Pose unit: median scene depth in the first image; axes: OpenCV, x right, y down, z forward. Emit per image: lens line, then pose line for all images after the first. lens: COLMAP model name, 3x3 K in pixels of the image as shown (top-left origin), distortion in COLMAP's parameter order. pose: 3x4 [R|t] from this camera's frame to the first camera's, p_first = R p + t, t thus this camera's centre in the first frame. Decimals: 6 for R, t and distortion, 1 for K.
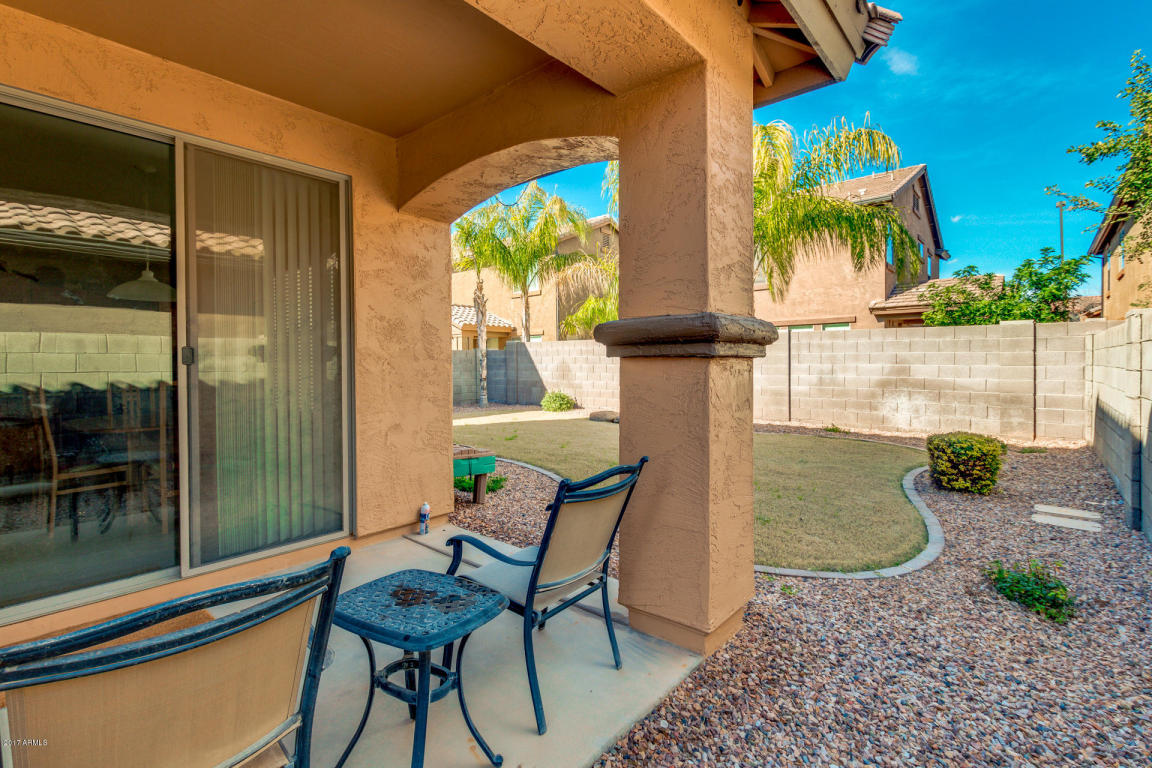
lens RADIAL K [[541.8, 0, 590.7], [0, 541.8, 365.8], [0, 0, 1]] dist [0.023032, -0.001459]
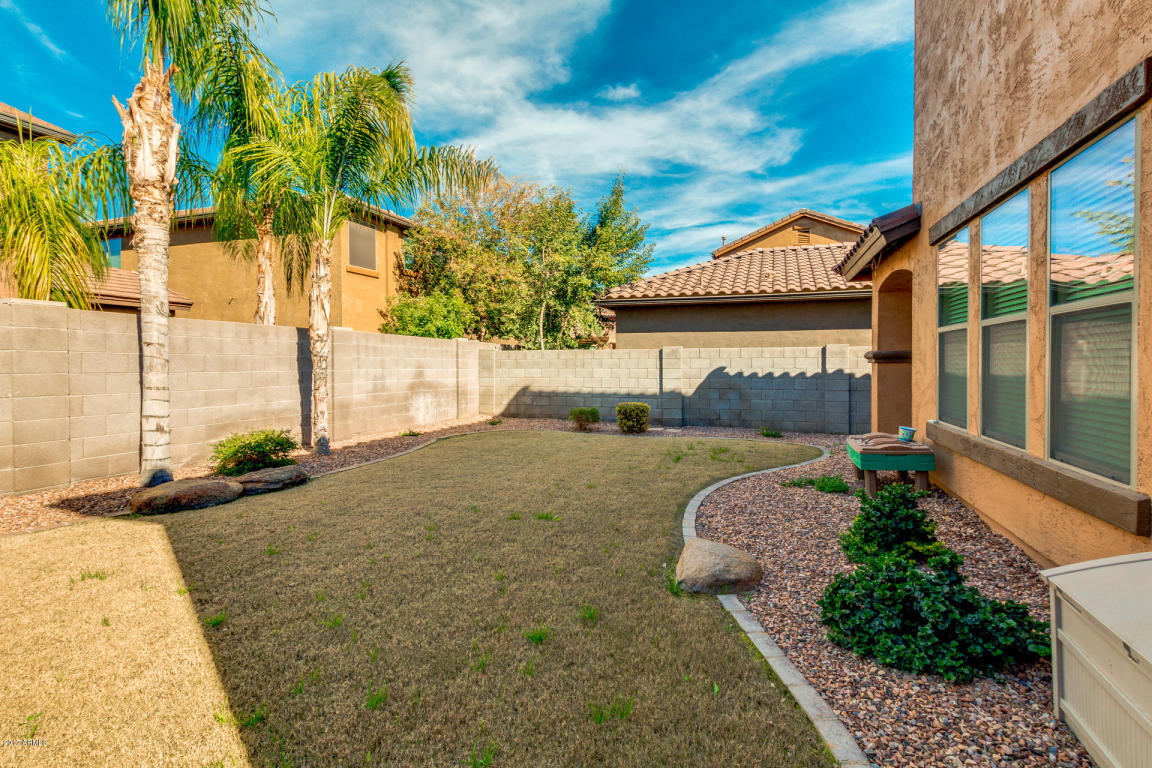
lens RADIAL K [[541.8, 0, 578.3], [0, 541.8, 338.4], [0, 0, 1]] dist [0.023032, -0.001459]
pose [[-0.366686, 0.048255, 0.929093, -0.610410], [0.013560, 0.998825, -0.046525, -0.008557], [-0.930246, -0.004462, -0.366909, 1.091681]]
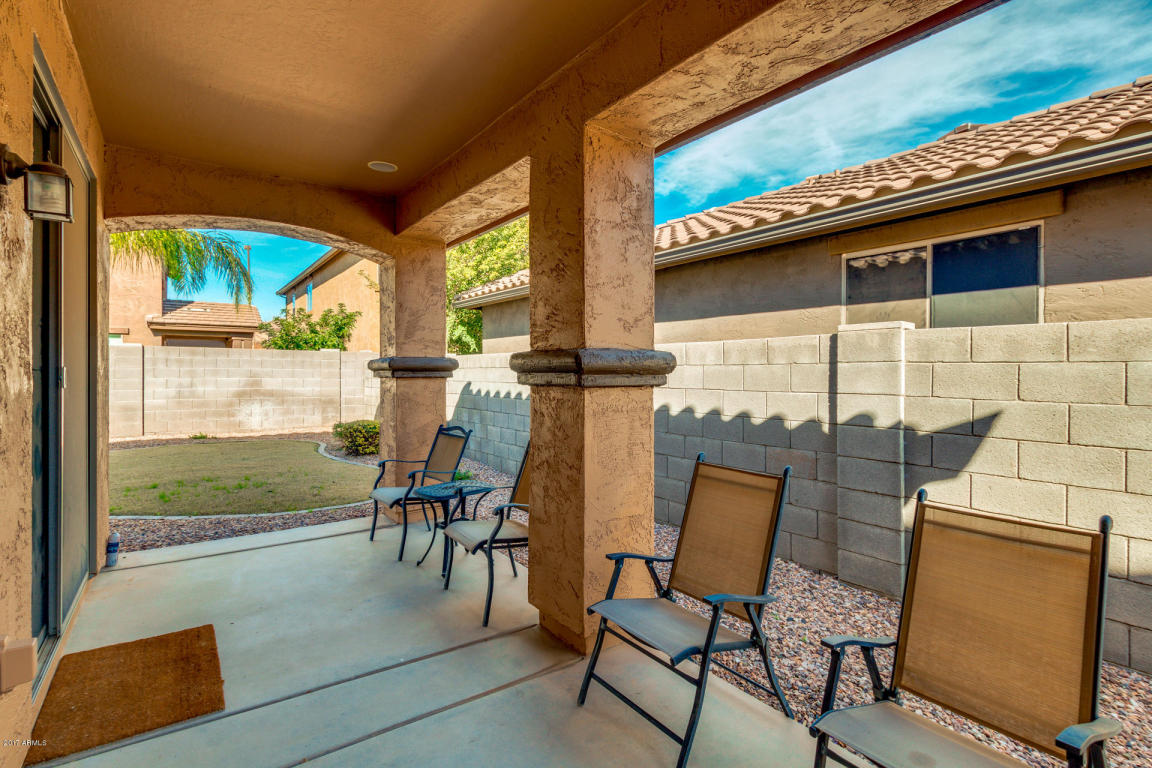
lens RADIAL K [[541.8, 0, 546.6], [0, 541.8, 375.8], [0, 0, 1]] dist [0.023032, -0.001459]
pose [[0.283832, -0.003447, 0.958868, -0.435388], [0.004150, 0.999989, 0.002367, -0.008171], [-0.958865, 0.003307, 0.283843, -0.000373]]
